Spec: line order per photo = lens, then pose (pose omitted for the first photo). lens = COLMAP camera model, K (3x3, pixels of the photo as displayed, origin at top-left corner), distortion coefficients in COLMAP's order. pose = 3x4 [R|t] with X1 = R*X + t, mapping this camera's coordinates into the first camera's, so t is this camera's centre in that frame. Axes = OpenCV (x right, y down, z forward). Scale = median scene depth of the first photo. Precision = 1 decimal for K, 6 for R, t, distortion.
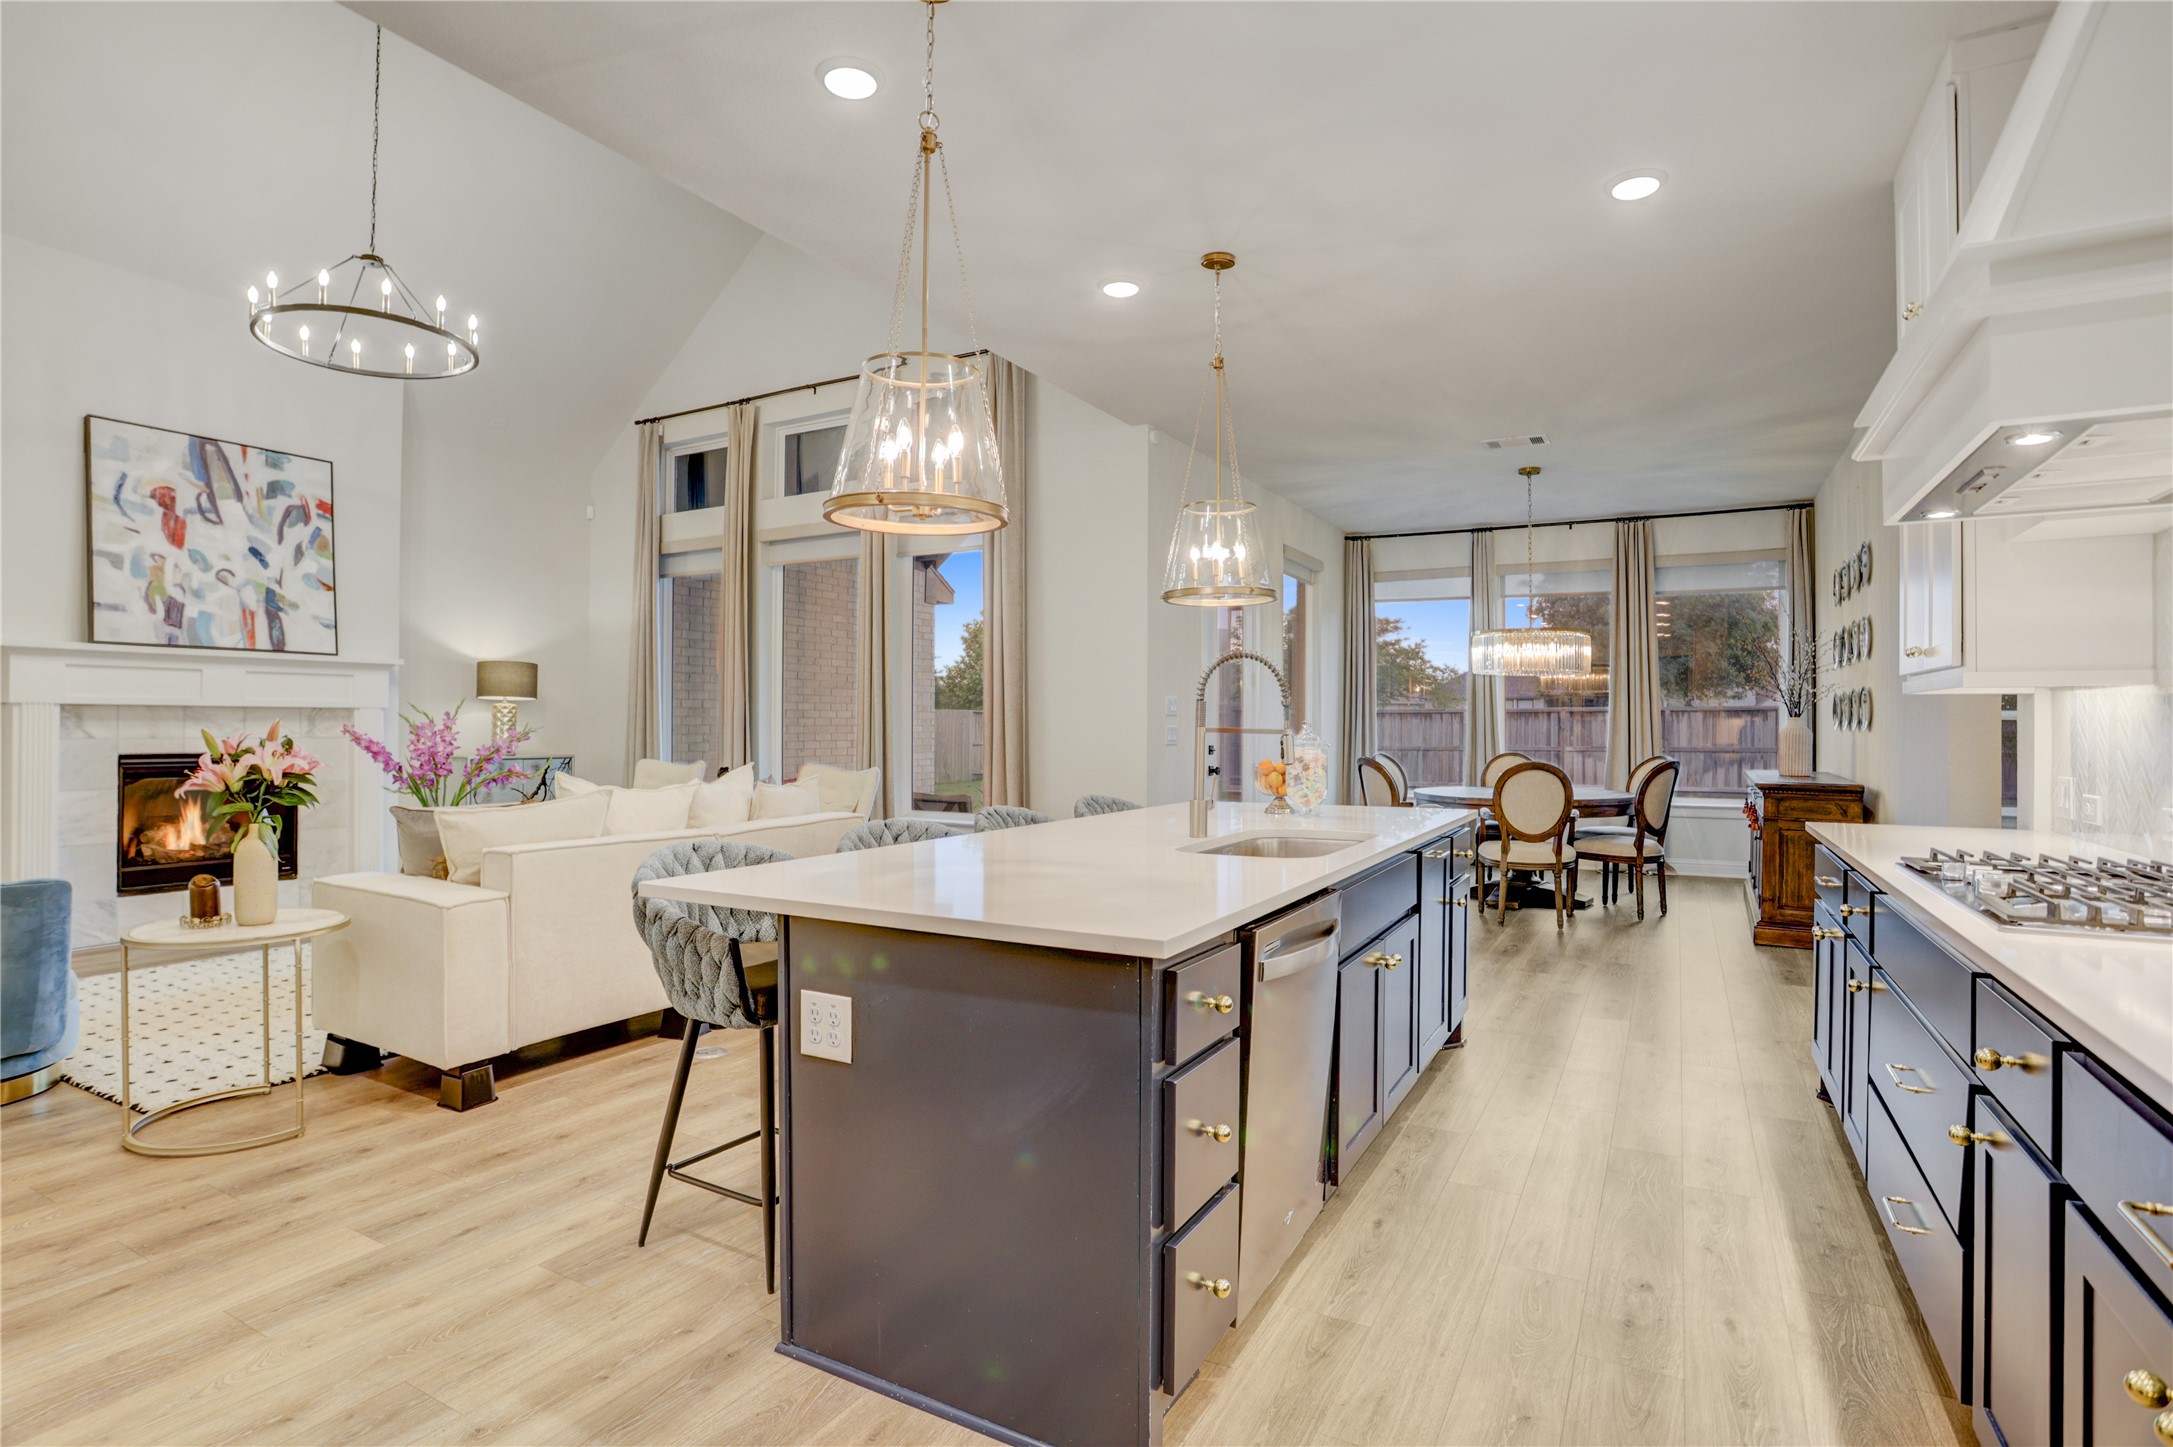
lens RADIAL K [[1064.5, 0, 1083.9], [0, 1064.5, 720.9], [0, 0, 1]] dist [-0.061701, 0.024856]
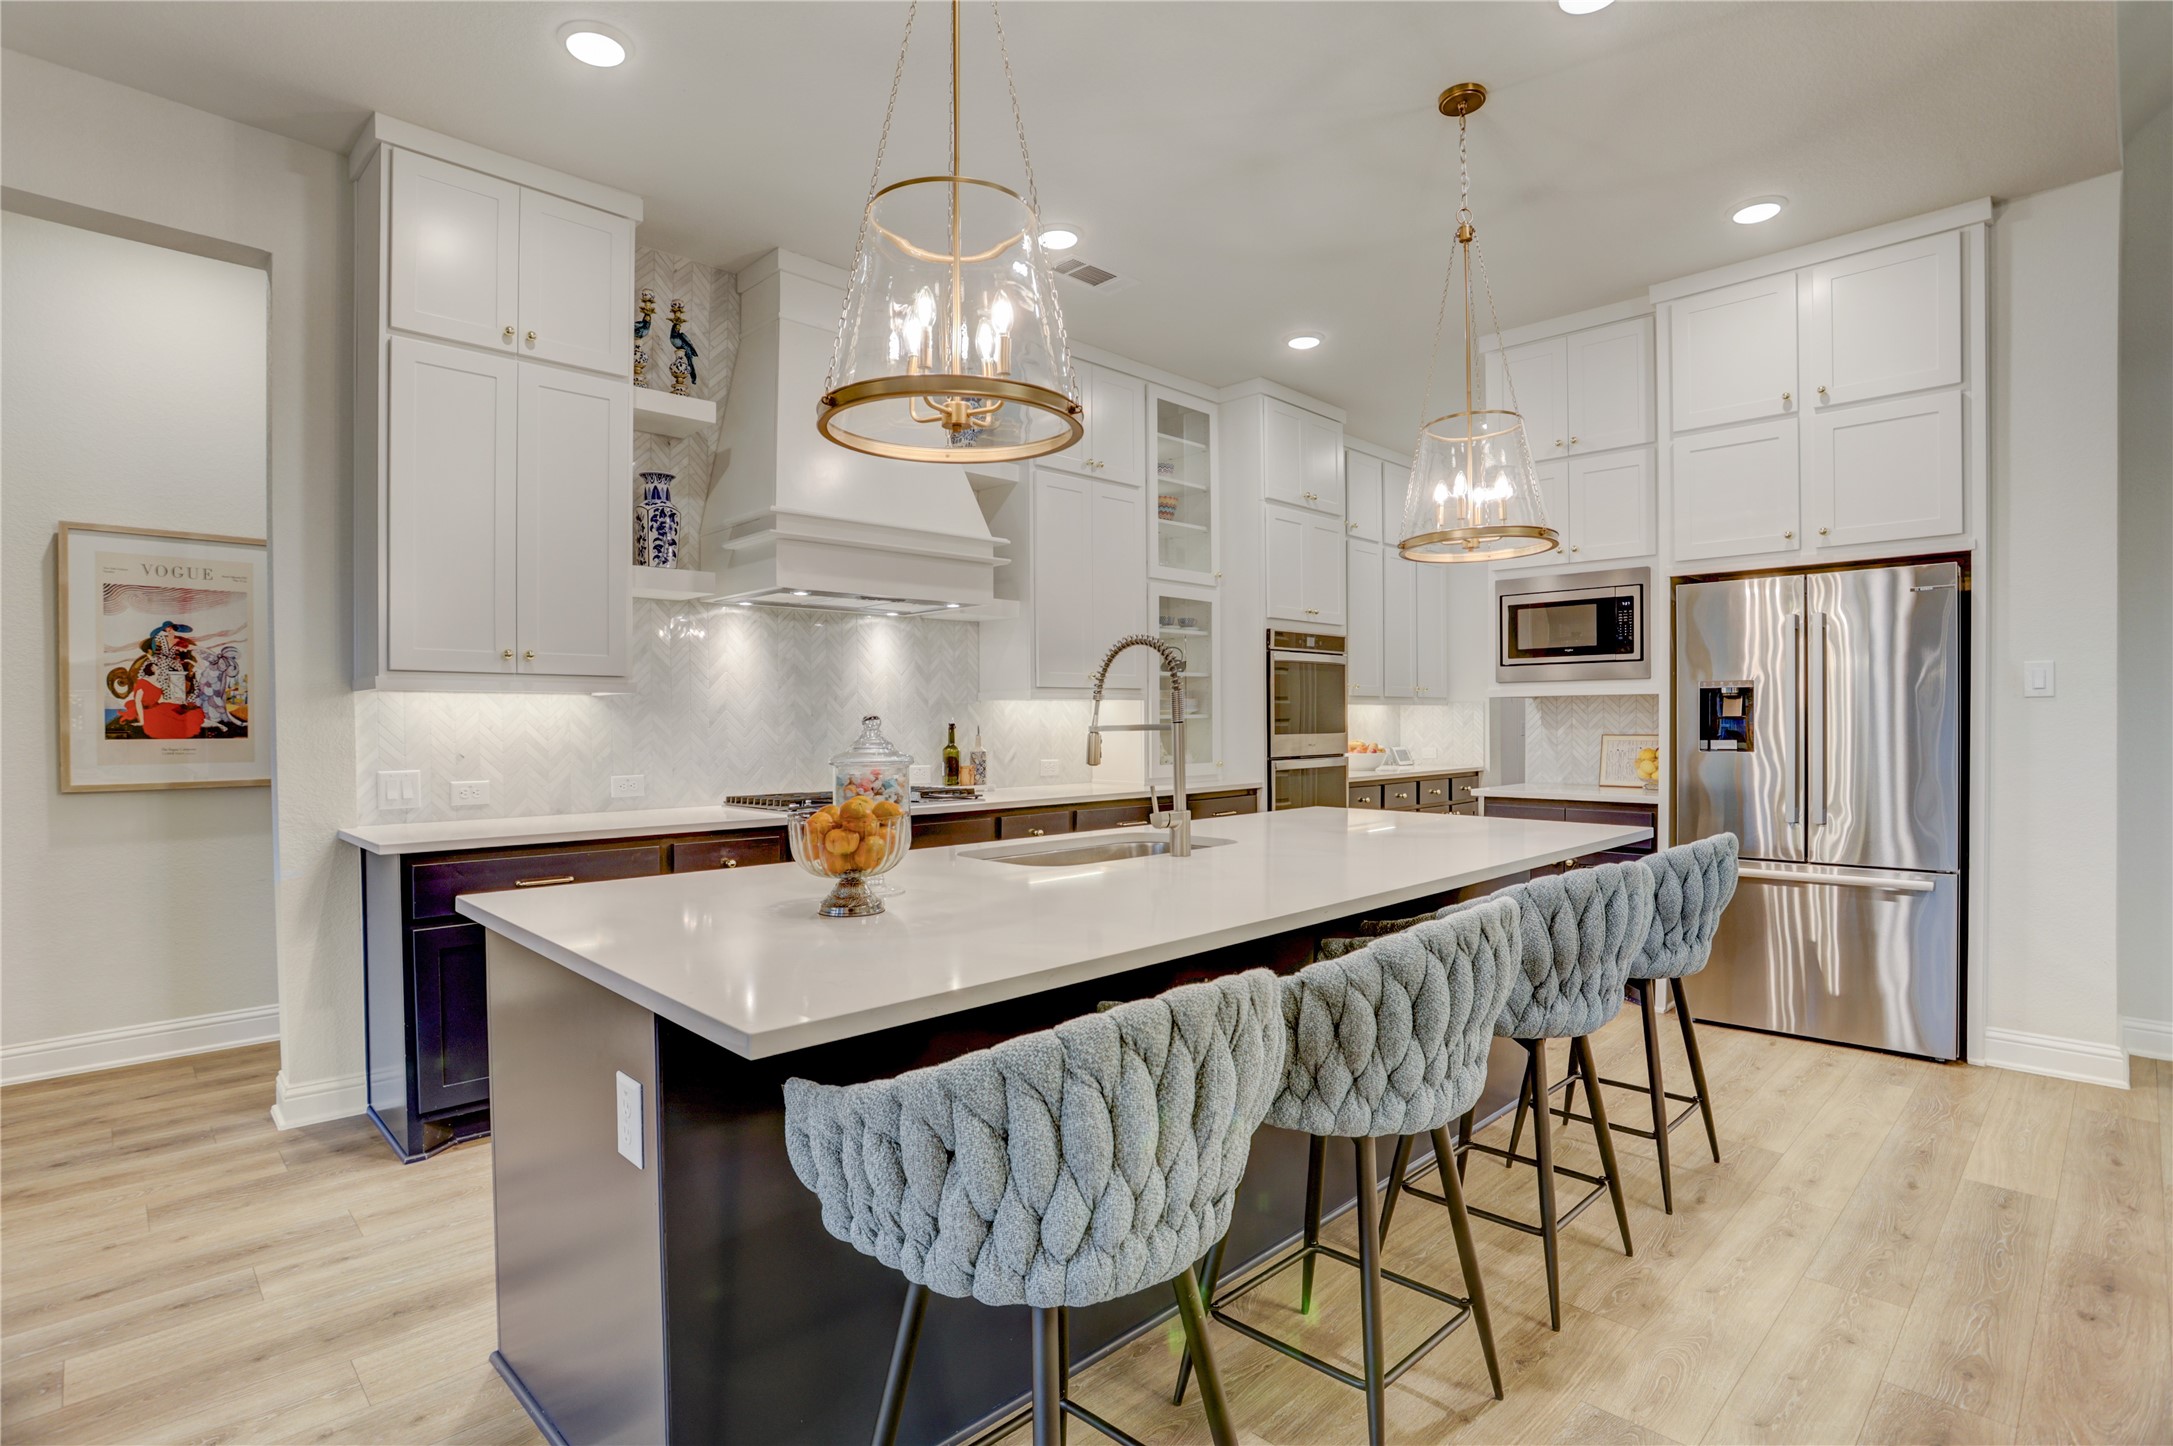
lens RADIAL K [[1064.5, 0, 1073.2], [0, 1064.5, 735.5], [0, 0, 1]] dist [-0.061701, 0.024856]
pose [[-0.956093, -0.000921, 0.293062, -0.027057], [0.002635, 0.999928, 0.011739, 0.001328], [-0.293051, 0.011996, -0.956022, 0.925077]]
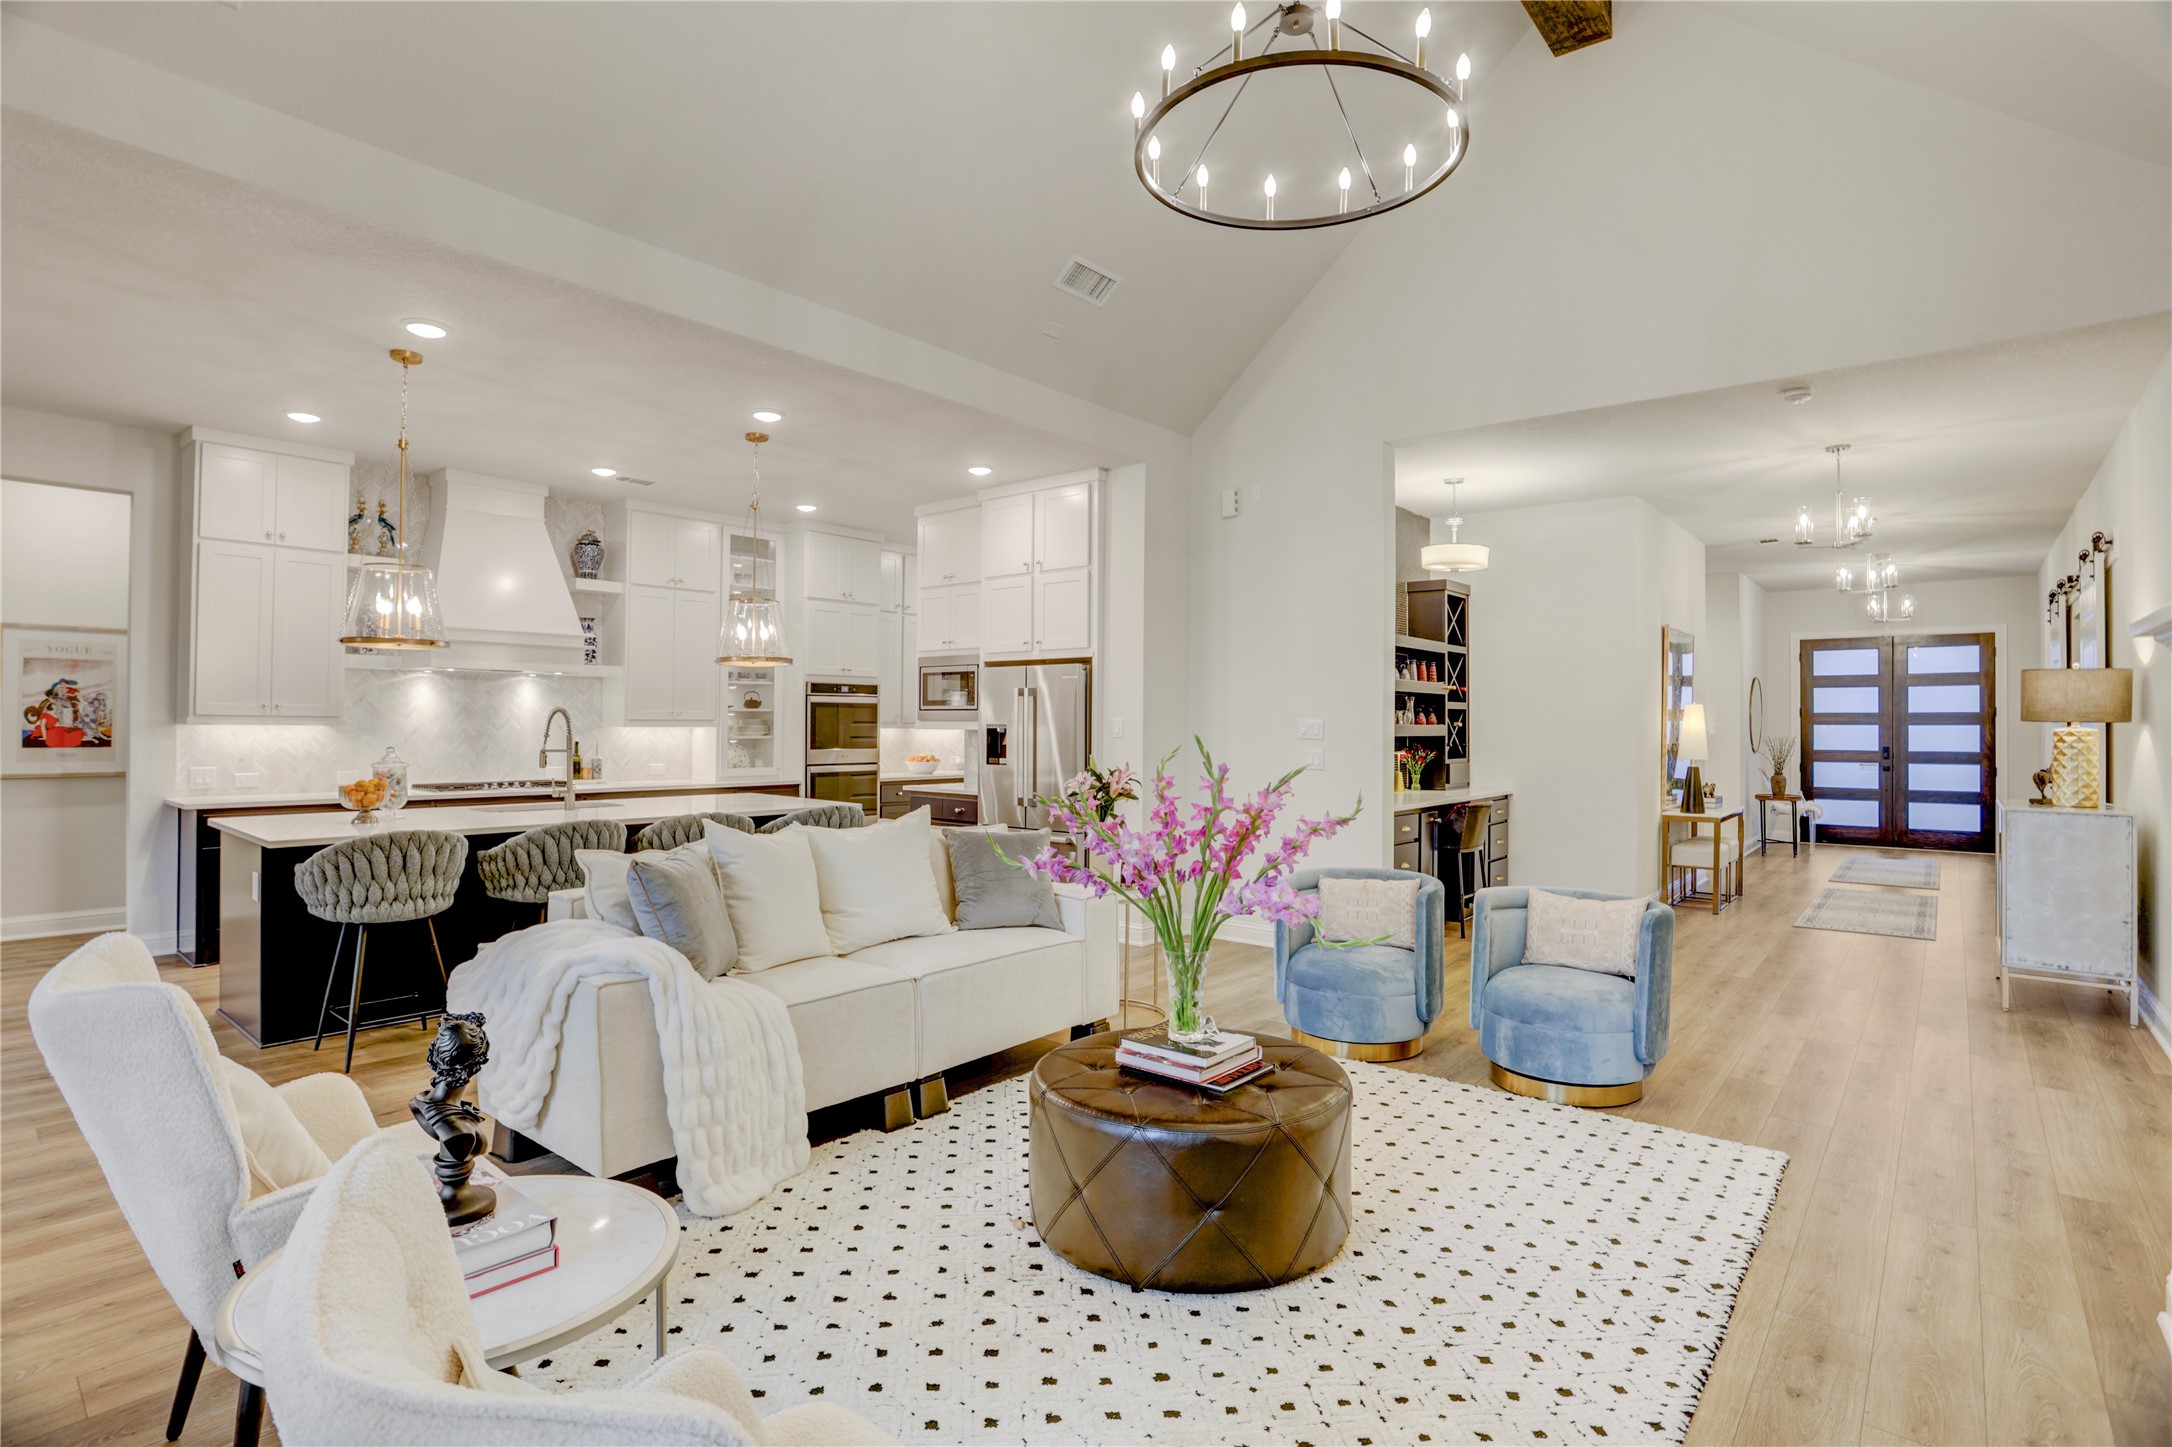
lens RADIAL K [[1064.0, 0, 1081.2], [0, 1064.0, 714.6], [0, 0, 1]] dist [-0.061701, 0.024856]
pose [[-0.978968, -0.006575, 0.203908, -0.559136], [-0.009123, 0.999892, -0.011556, -0.021770], [-0.203810, -0.013173, -0.978922, 1.305534]]
